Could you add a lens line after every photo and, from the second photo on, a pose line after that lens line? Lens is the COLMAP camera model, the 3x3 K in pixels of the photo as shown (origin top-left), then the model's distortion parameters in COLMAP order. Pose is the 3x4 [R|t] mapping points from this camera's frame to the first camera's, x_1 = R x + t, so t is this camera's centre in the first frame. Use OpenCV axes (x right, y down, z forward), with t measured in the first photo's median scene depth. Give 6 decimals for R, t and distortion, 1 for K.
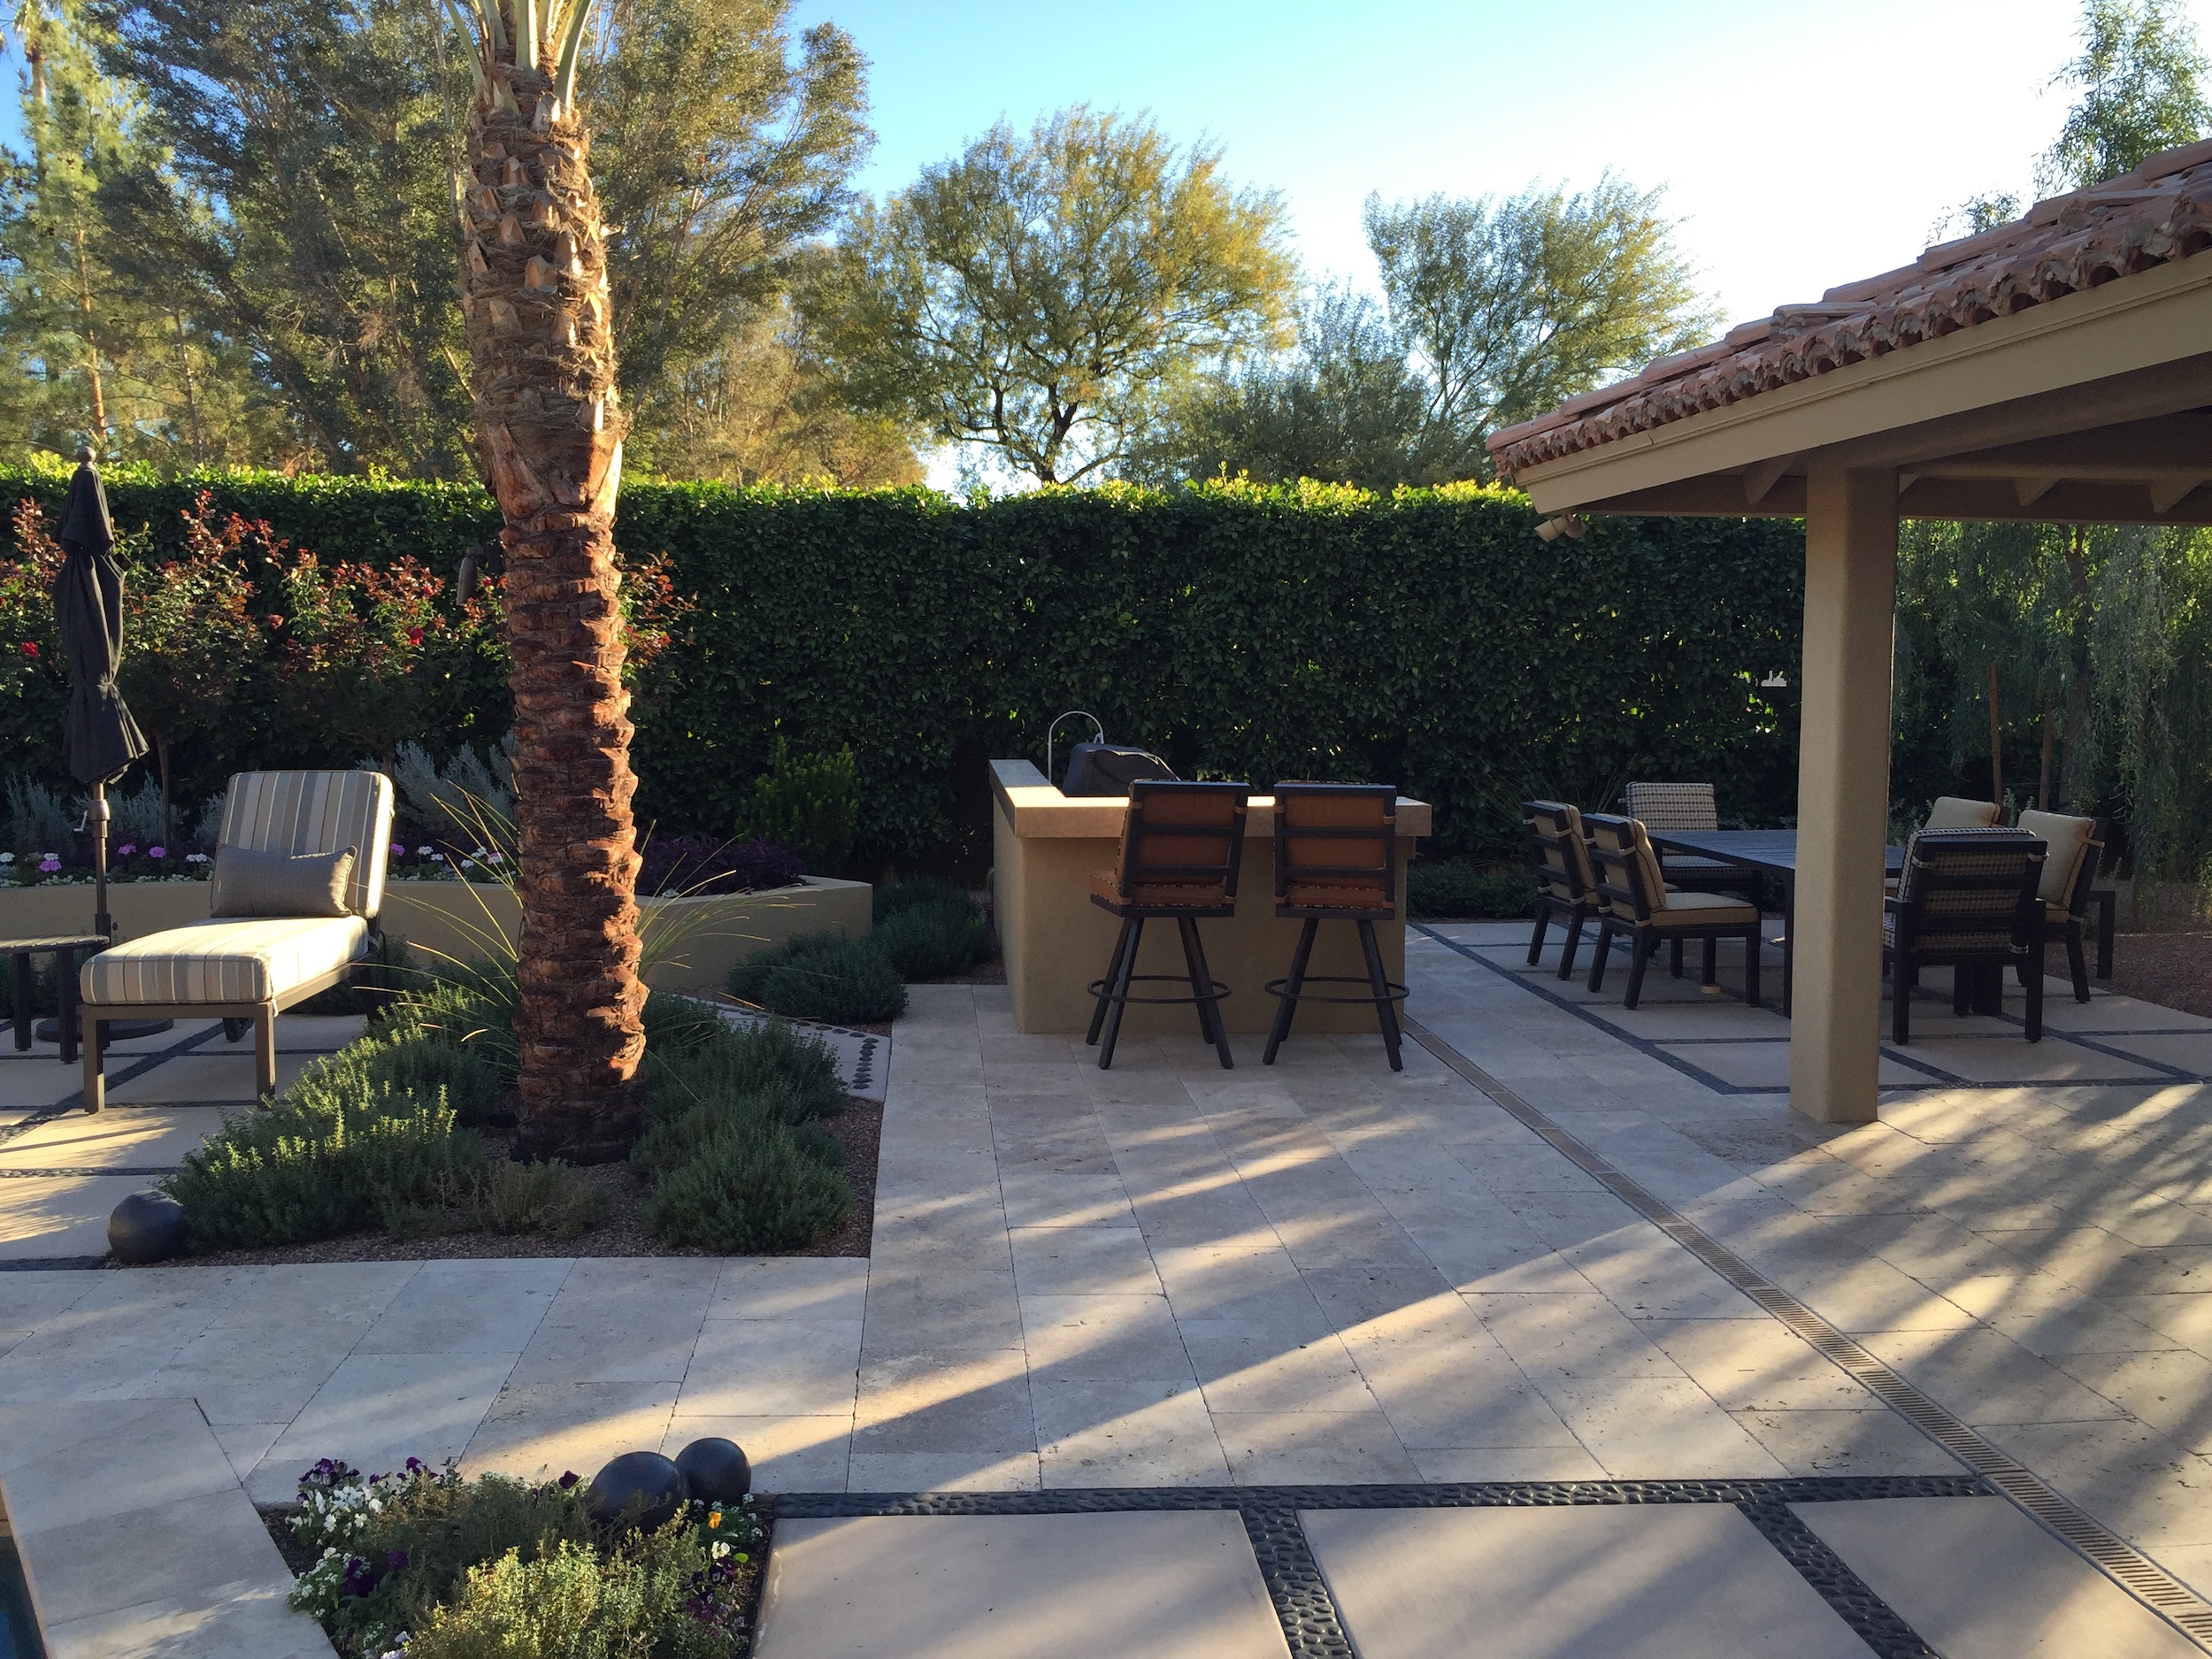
lens RADIAL K [[1893.4, 0, 1099.0], [0, 1893.4, 800.2], [0, 0, 1]] dist [0.076042, -0.101688]
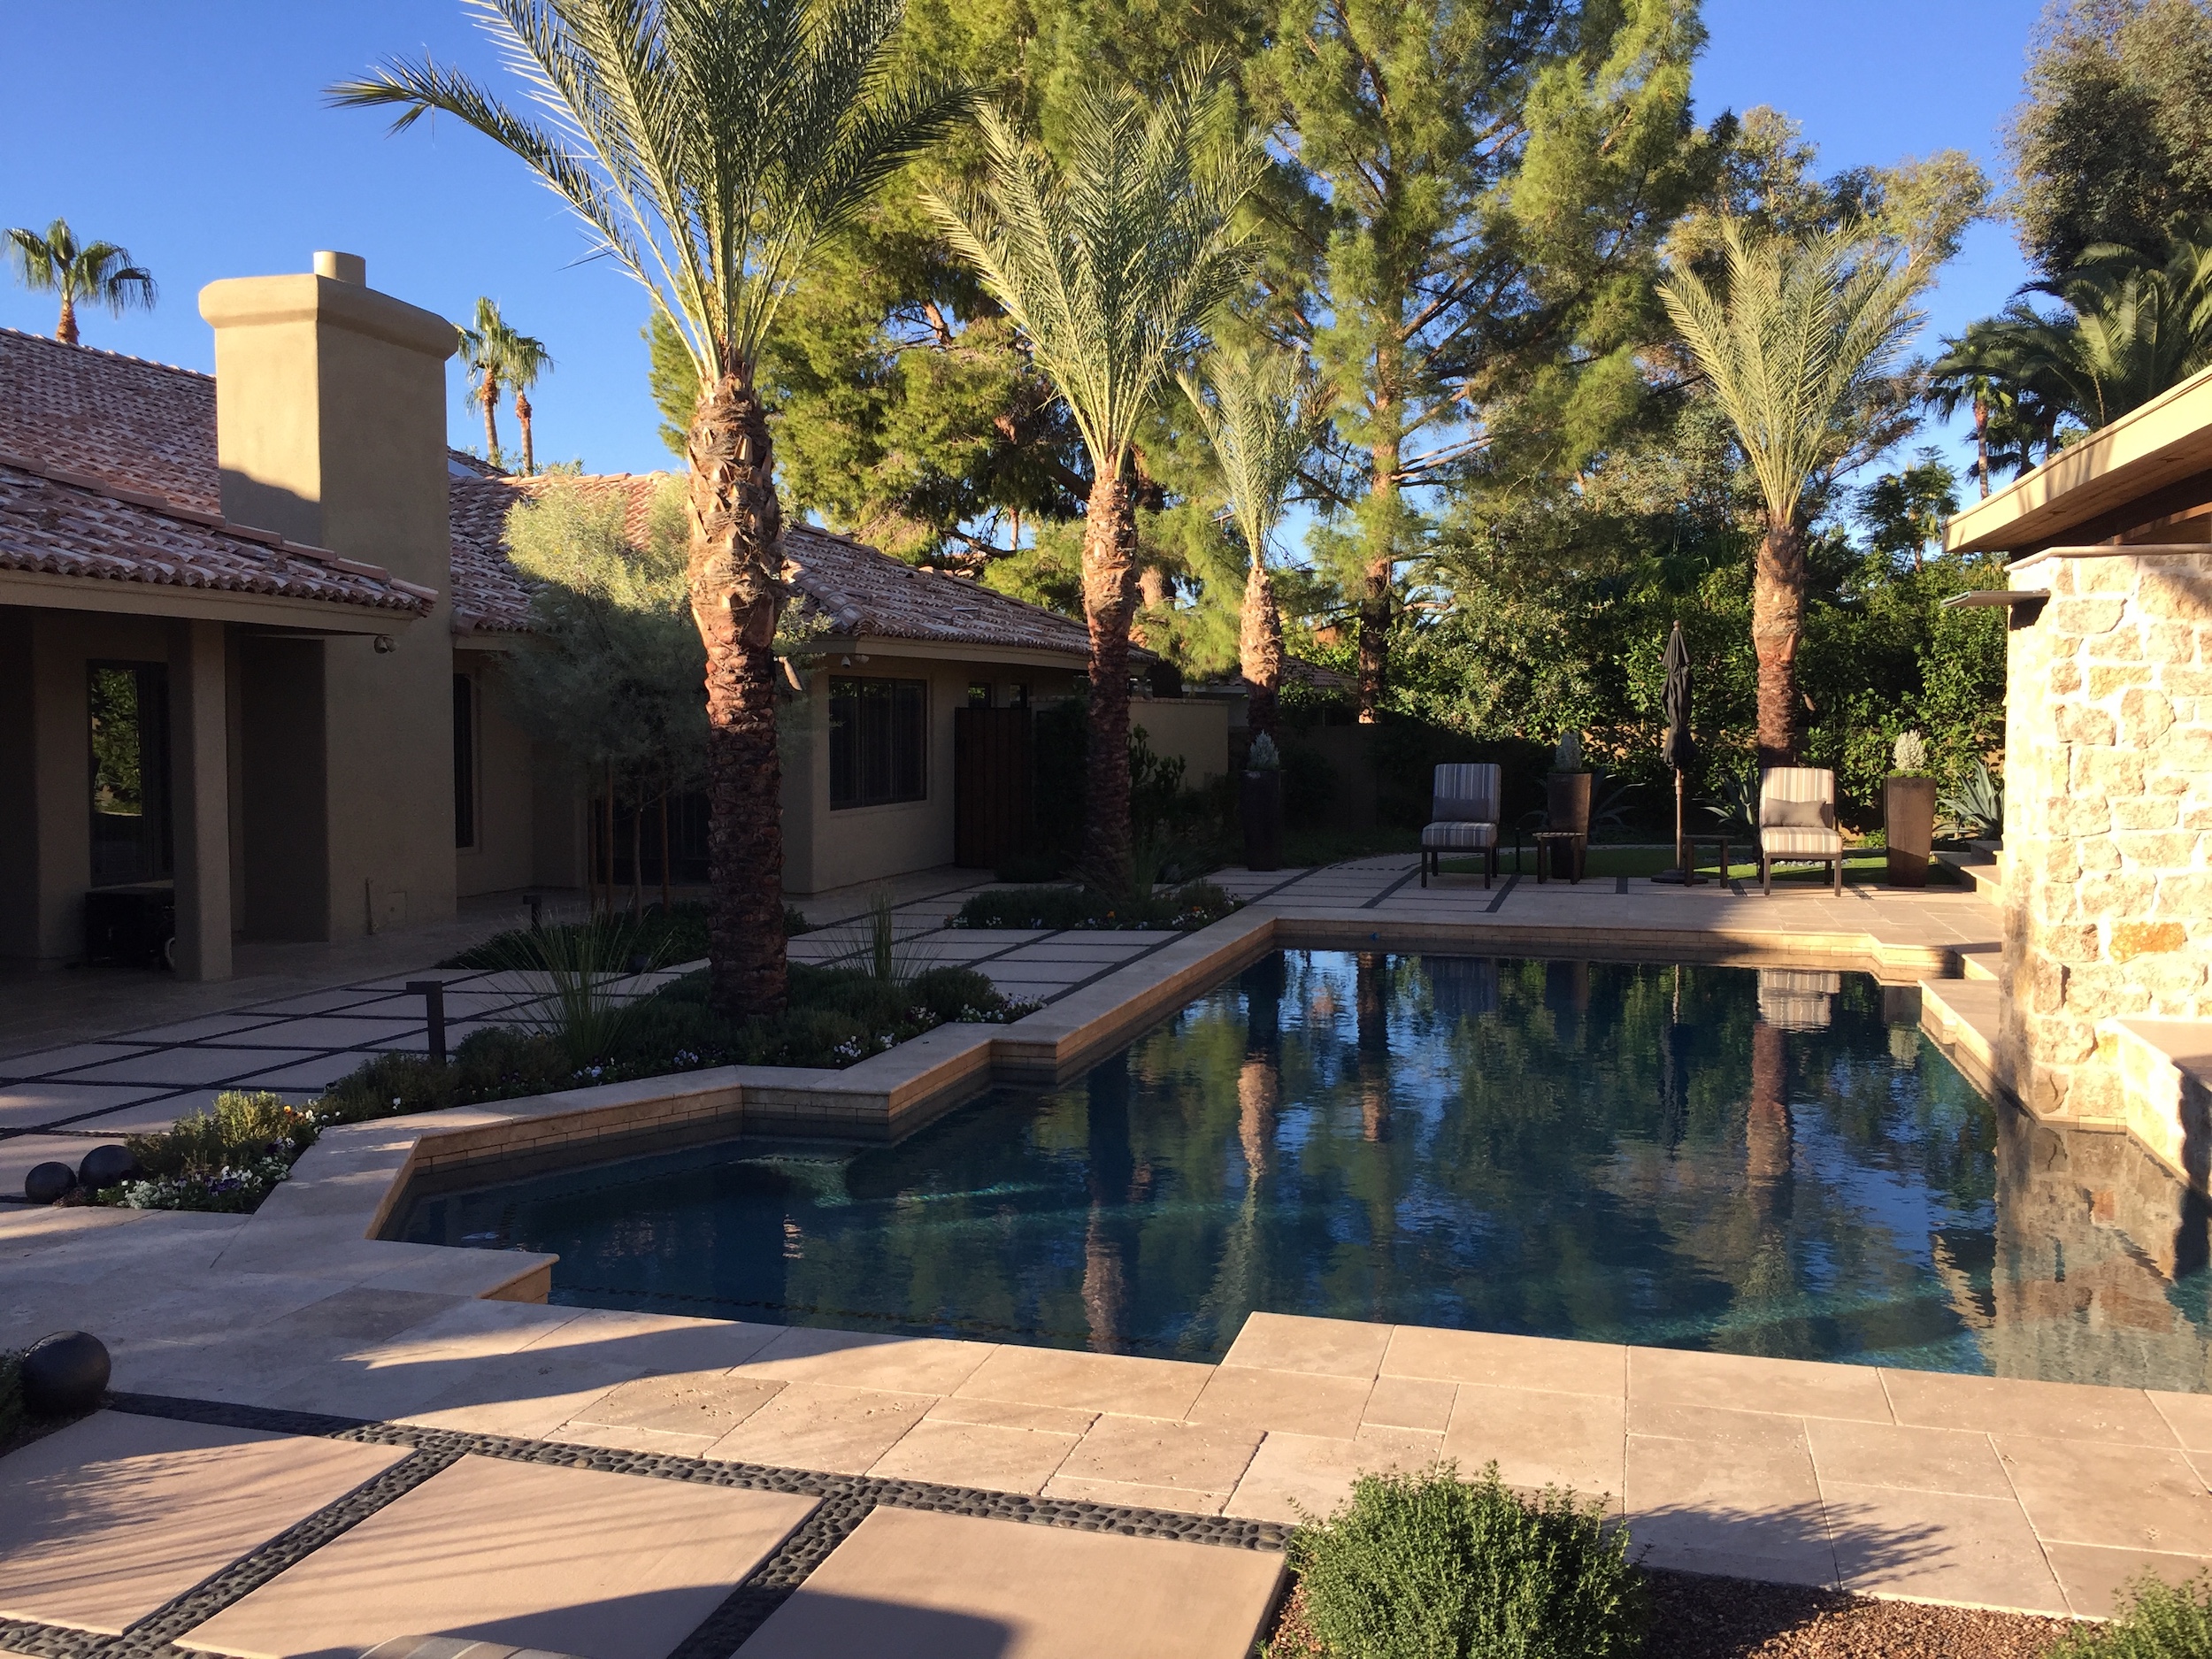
lens RADIAL K [[1890.9, 0, 1099.4], [0, 1890.9, 805.5], [0, 0, 1]] dist [0.080019, -0.109950]
pose [[-0.931016, -0.018200, 0.364523, -0.828863], [0.026244, 0.992832, 0.116599, -0.082955], [-0.364033, 0.118122, -0.923865, 1.064062]]
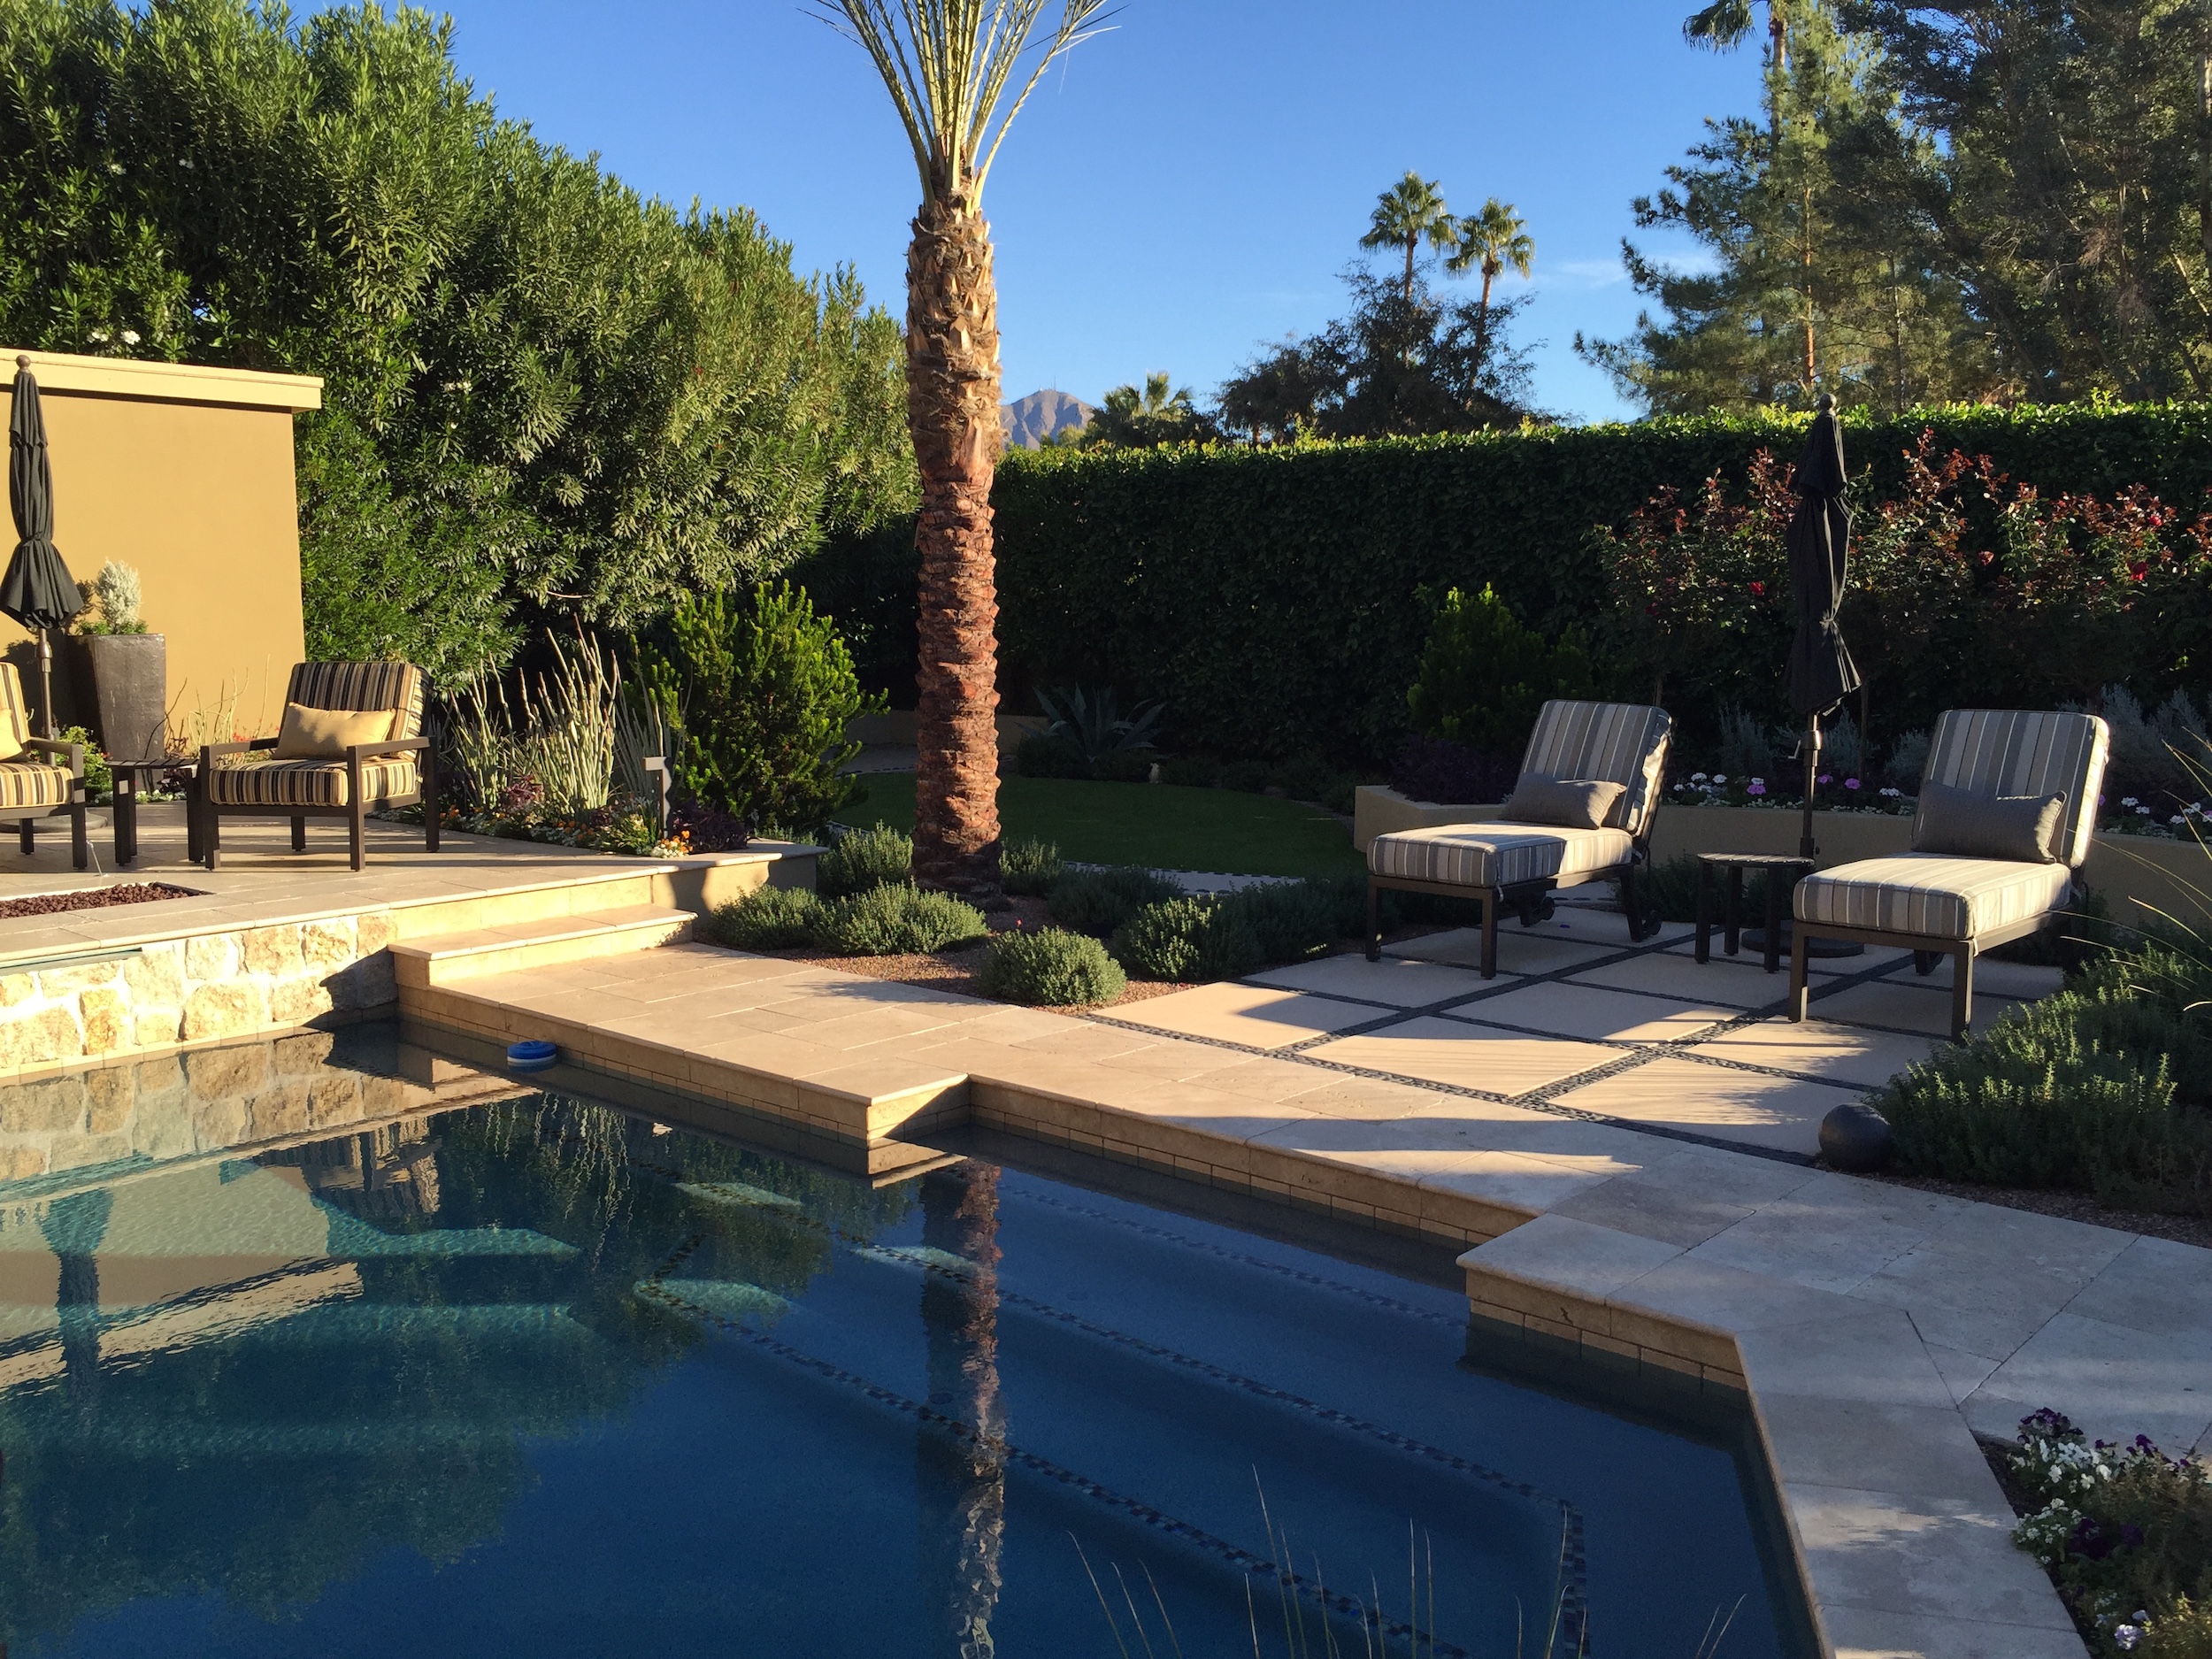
lens RADIAL K [[1898.9, 0, 1097.8], [0, 1898.9, 807.9], [0, 0, 1]] dist [0.075124, -0.109452]
pose [[0.682949, 0.079337, -0.726145, -0.020728], [-0.053713, 0.996847, 0.058396, 0.002293], [0.728489, -0.000878, 0.685057, -0.013727]]
